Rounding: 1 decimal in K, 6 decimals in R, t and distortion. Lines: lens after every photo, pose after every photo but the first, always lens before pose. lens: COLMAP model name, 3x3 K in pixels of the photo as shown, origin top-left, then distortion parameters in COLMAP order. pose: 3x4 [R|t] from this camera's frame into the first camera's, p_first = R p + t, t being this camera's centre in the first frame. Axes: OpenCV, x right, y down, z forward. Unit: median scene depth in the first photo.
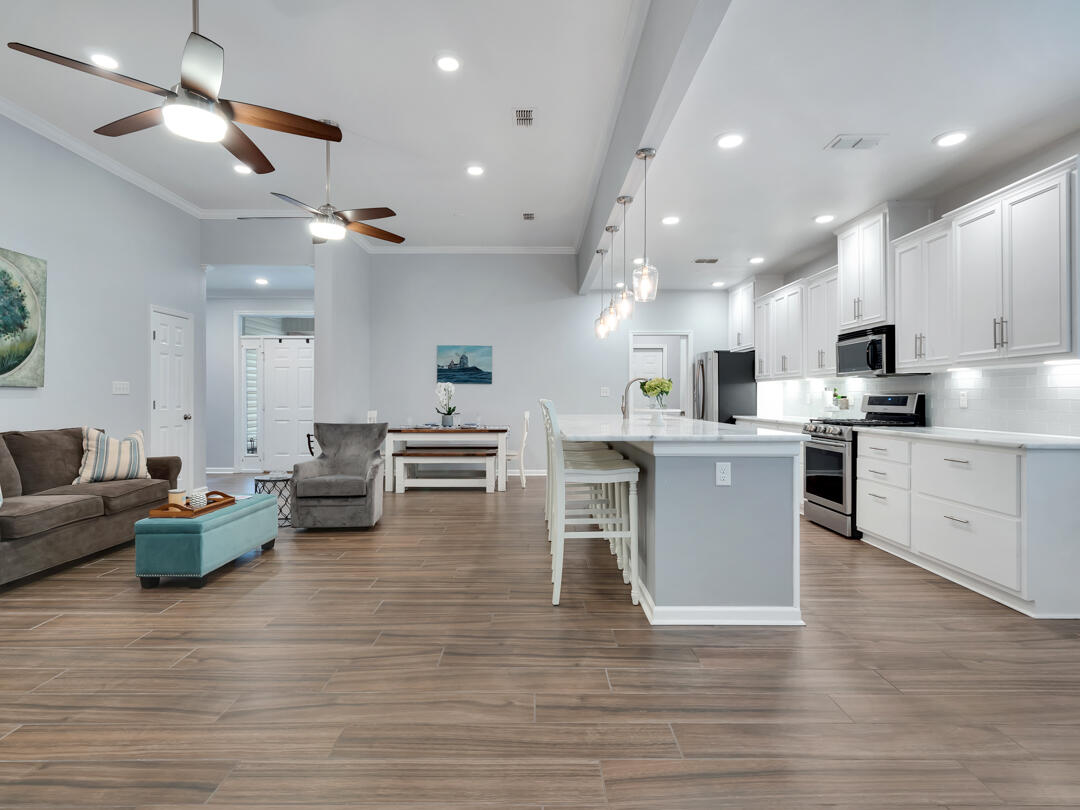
lens RADIAL K [[562.9, 0, 540.0], [0, 562.9, 405.0], [0, 0, 1]] dist [-0.024099, -0.000300]
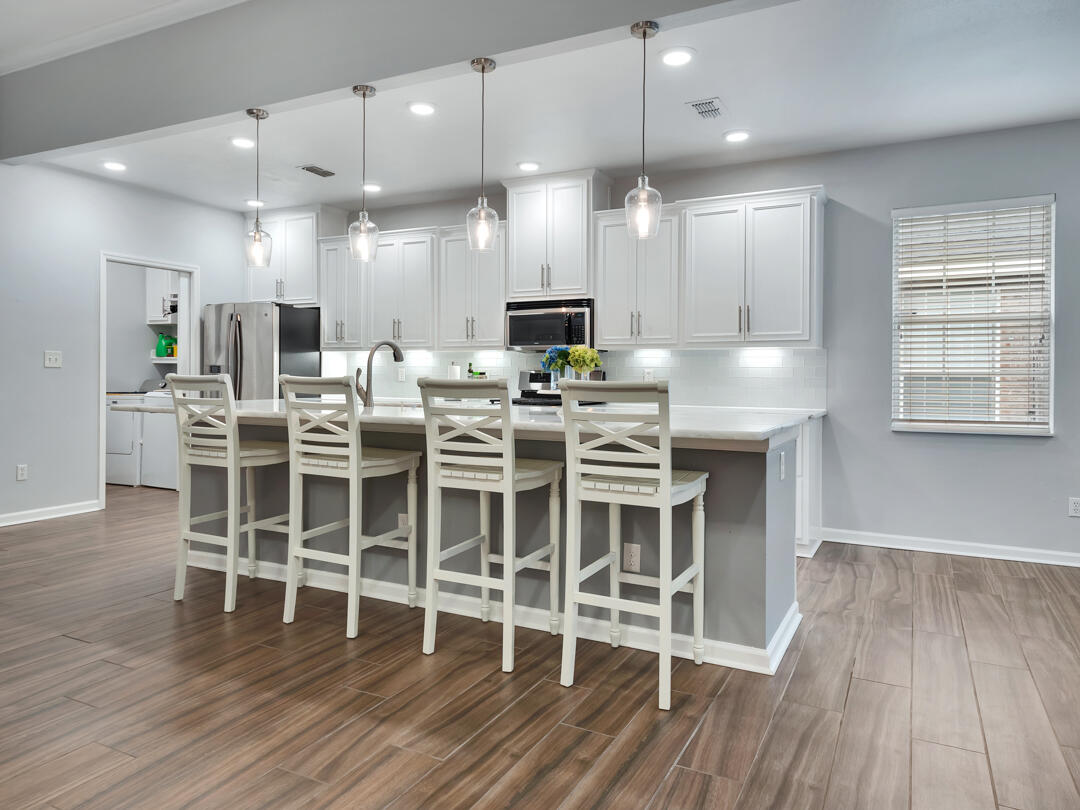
lens RADIAL K [[713.1, 0, 541.7], [0, 713.1, 377.0], [0, 0, 1]] dist [0.028894, -0.000868]
pose [[0.456602, 0.005554, 0.889654, -0.509305], [0.002360, 0.999969, -0.007454, -0.000079], [-0.889668, 0.005503, 0.456575, 0.525713]]
